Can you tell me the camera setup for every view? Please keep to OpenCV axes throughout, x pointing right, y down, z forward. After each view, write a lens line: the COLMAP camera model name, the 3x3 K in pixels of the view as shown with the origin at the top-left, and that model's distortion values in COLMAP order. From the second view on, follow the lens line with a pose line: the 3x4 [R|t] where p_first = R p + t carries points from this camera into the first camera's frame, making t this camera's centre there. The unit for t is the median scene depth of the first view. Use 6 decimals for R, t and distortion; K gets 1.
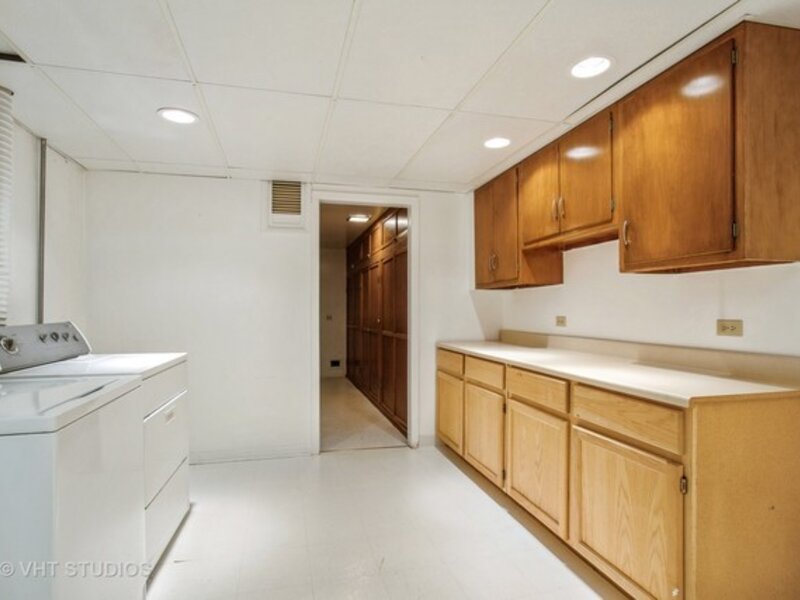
lens RADIAL K [[434.0, 0, 400.0], [0, 434.0, 300.0], [0, 0, 1]] dist [-0.051992, 0.000286]
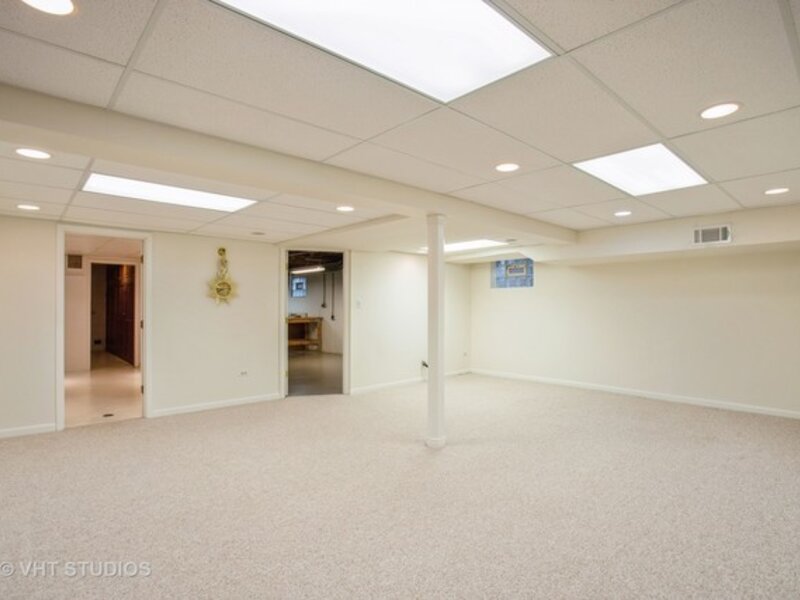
lens RADIAL K [[434.0, 0, 400.0], [0, 434.0, 300.0], [0, 0, 1]] dist [-0.051992, 0.000286]
pose [[0.889090, 0.011510, 0.457588, 0.179925], [-0.020698, 0.999672, 0.015070, -0.070247], [-0.457264, -0.022870, 0.889037, -1.258114]]
